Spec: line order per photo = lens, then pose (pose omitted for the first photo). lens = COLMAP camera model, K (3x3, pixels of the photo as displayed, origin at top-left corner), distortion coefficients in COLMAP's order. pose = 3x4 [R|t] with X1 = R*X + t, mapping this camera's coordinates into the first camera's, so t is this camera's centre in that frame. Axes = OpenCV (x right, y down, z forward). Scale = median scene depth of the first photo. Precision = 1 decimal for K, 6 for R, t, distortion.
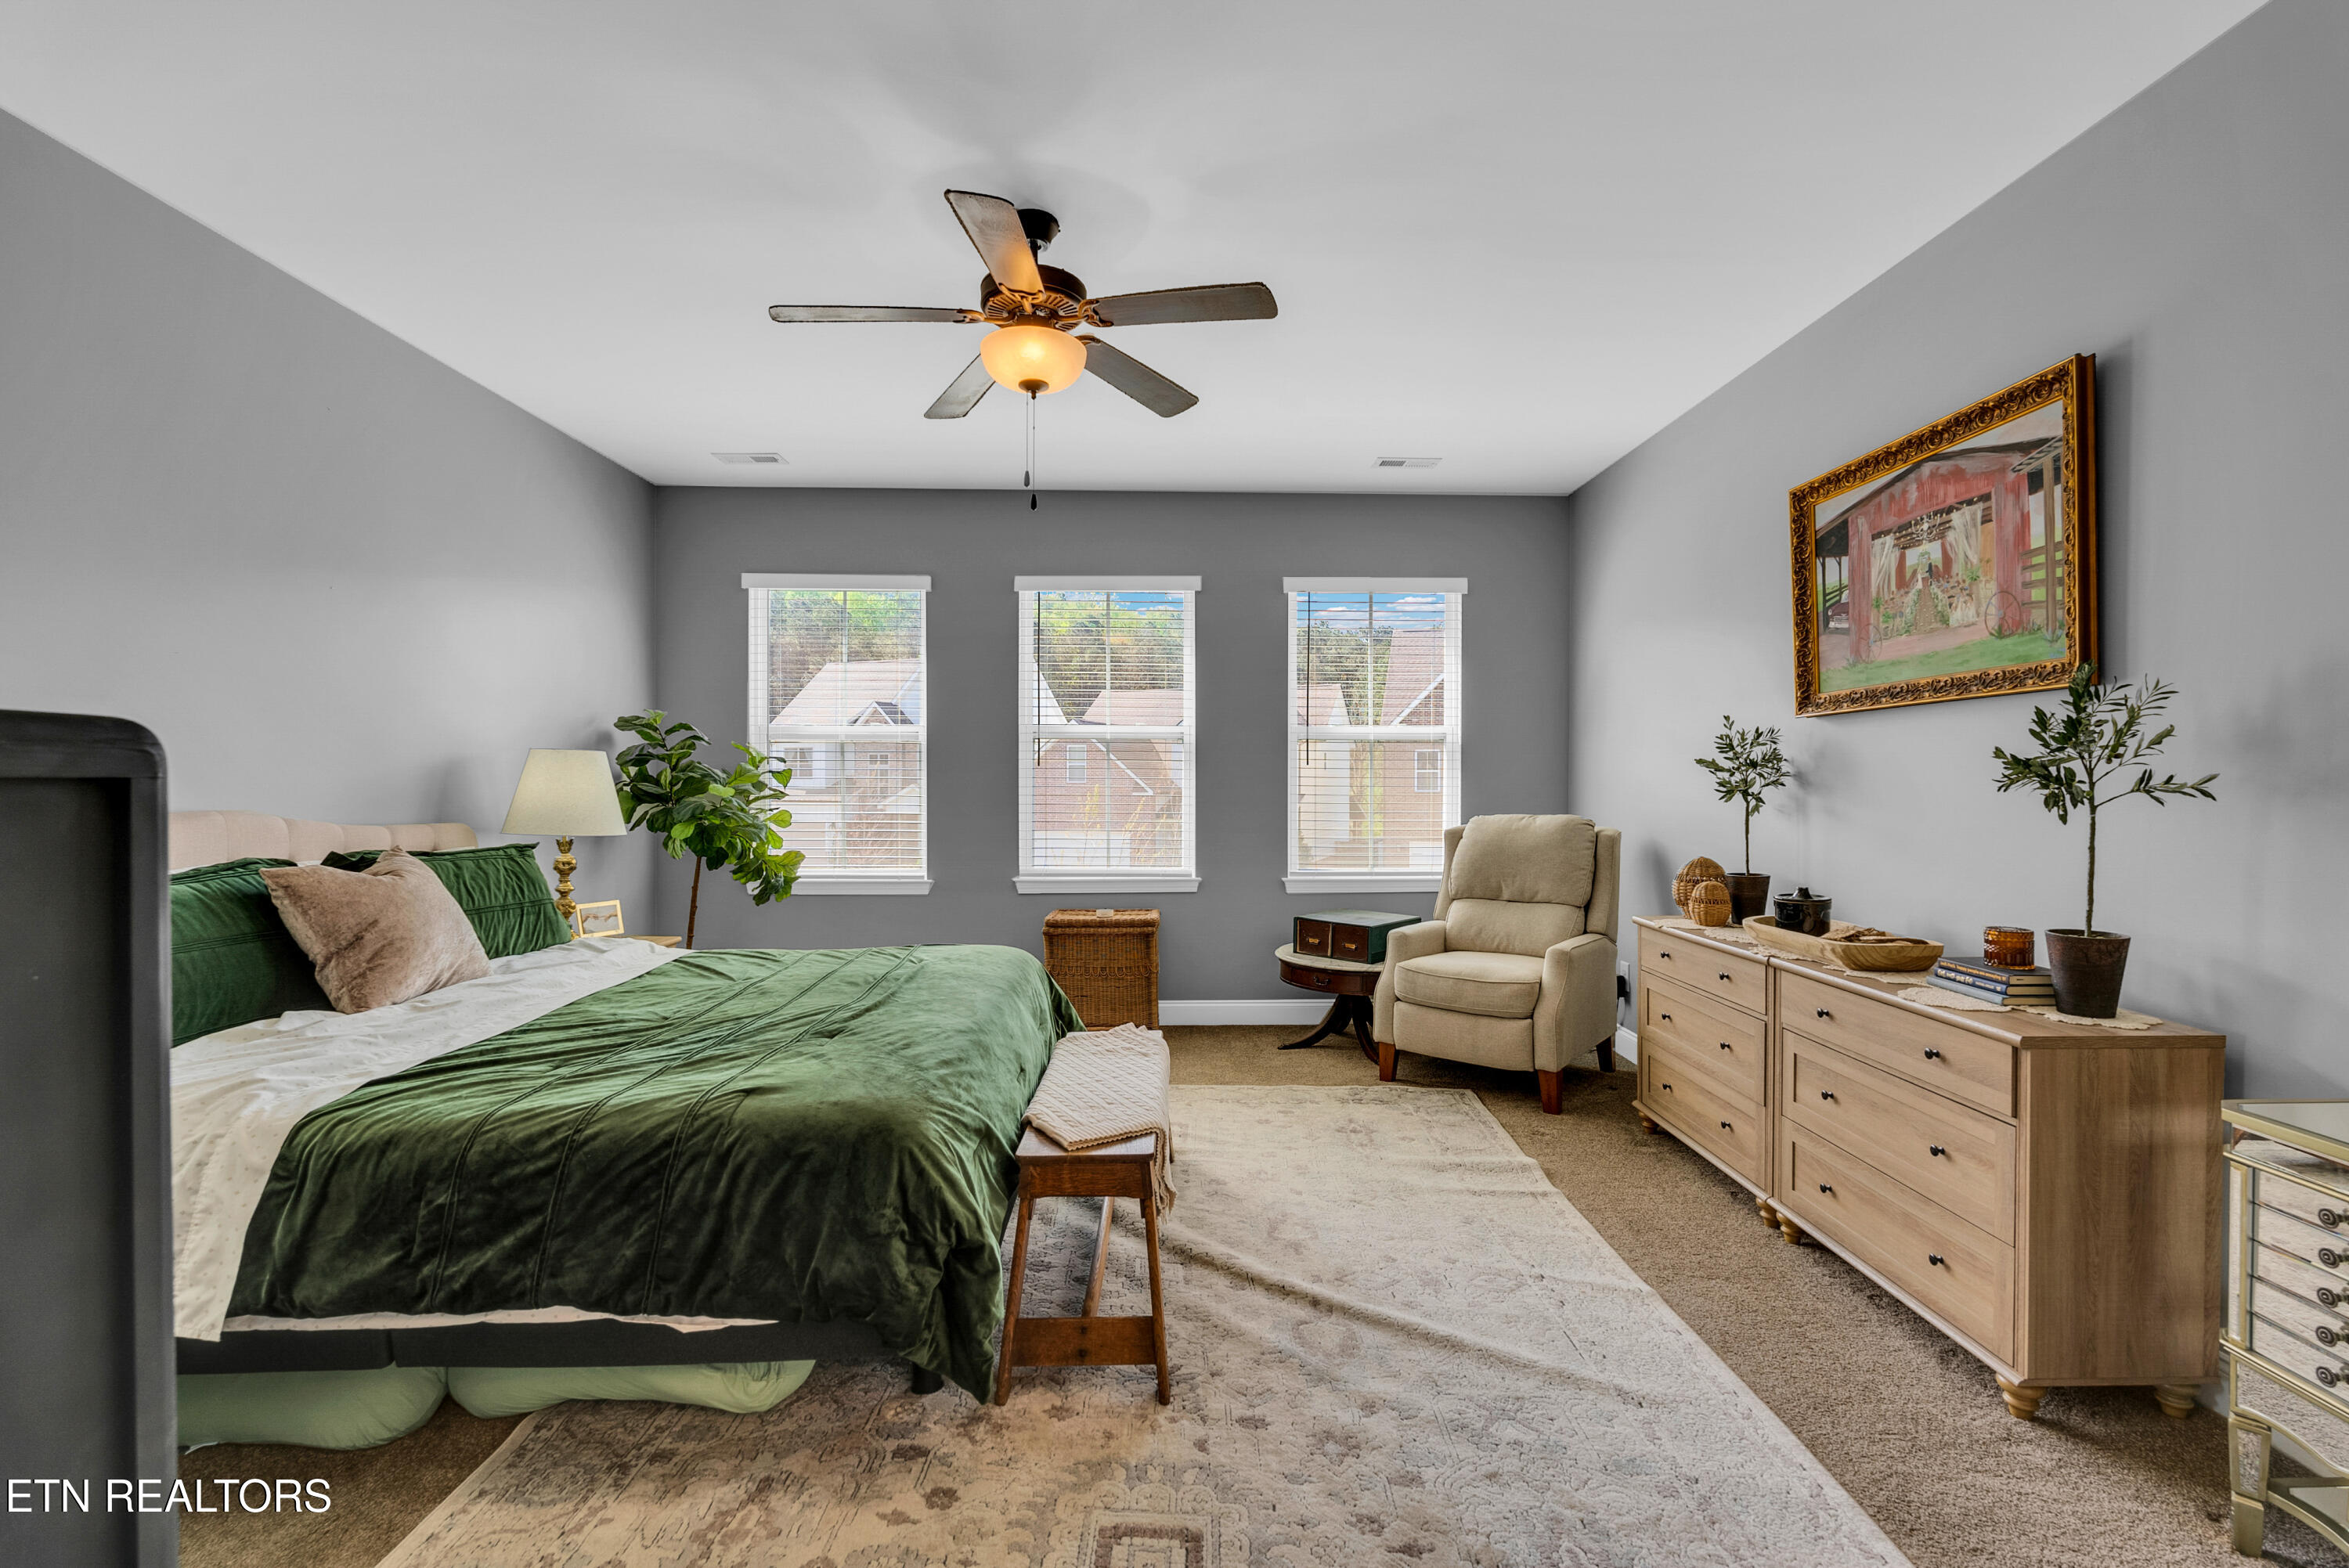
lens RADIAL K [[1030.4, 0, 1188.1], [0, 1030.4, 787.5], [0, 0, 1]] dist [0.000720, -0.000087]
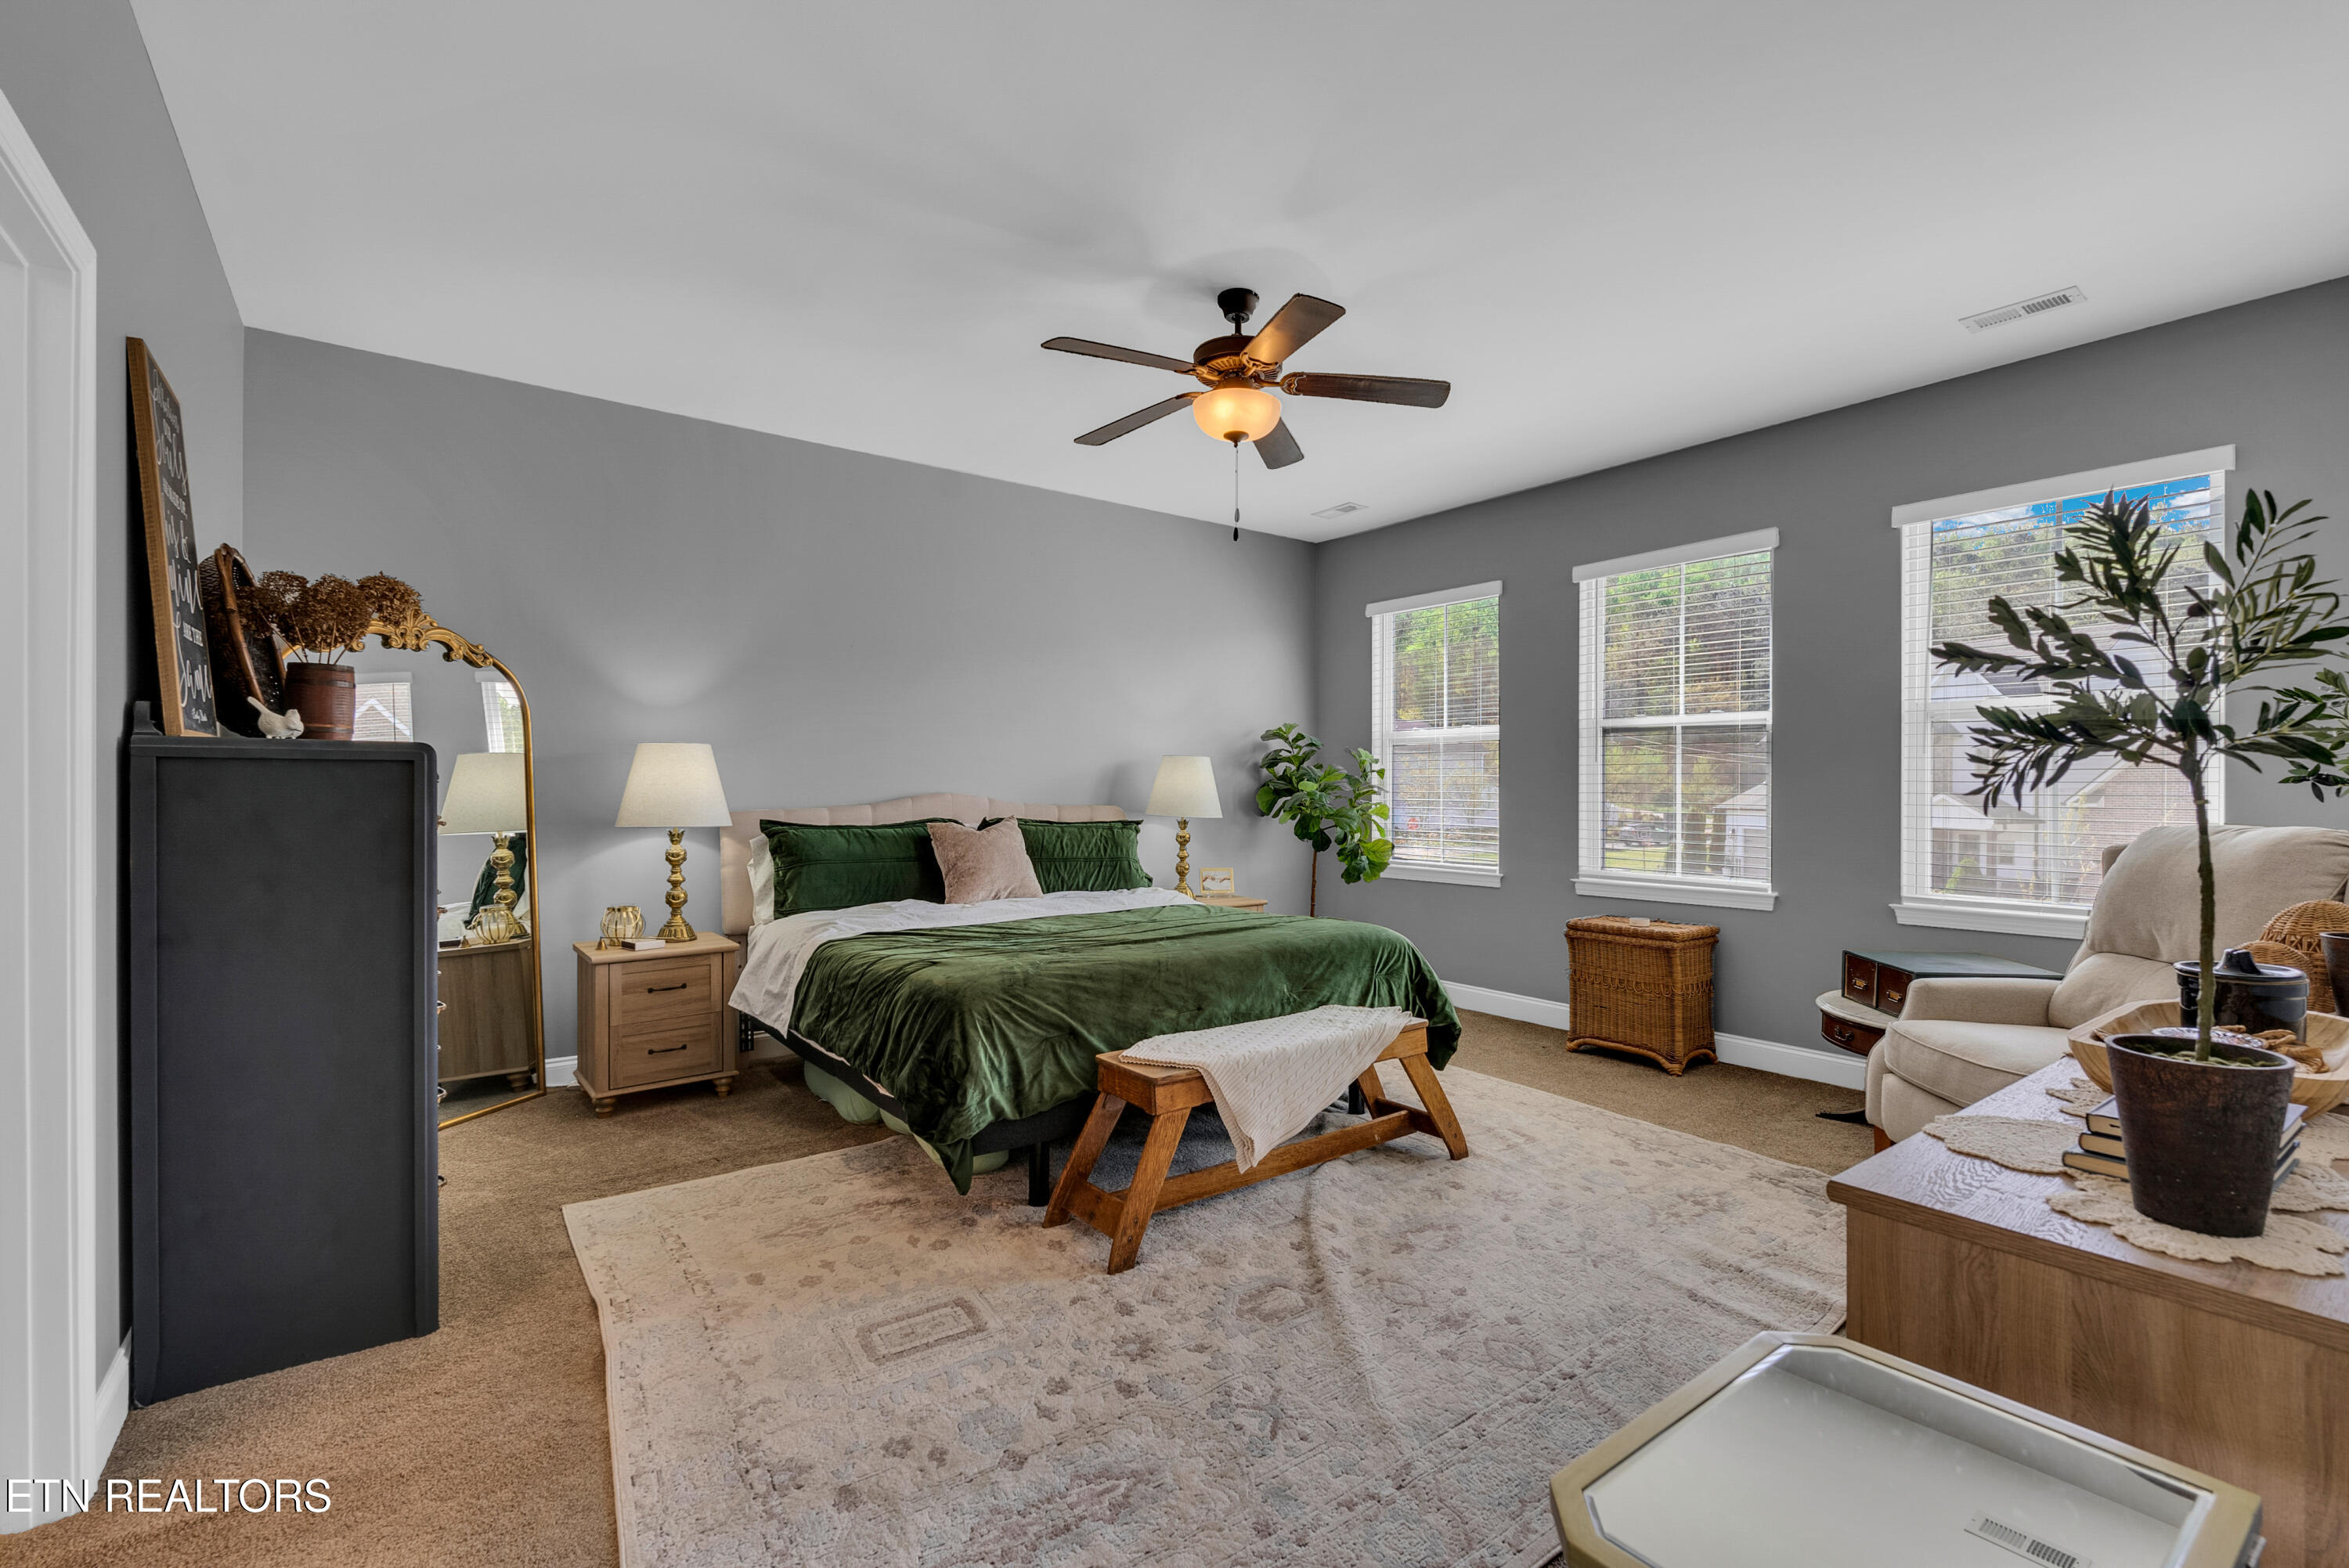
lens RADIAL K [[1030.4, 0, 1185.3], [0, 1030.4, 784.7], [0, 0, 1]] dist [0.000720, -0.000087]
pose [[0.583907, -0.003897, -0.811811, 0.529478], [-0.005790, 0.999943, -0.008965, 0.014582], [0.811800, 0.009935, 0.583852, 0.182149]]
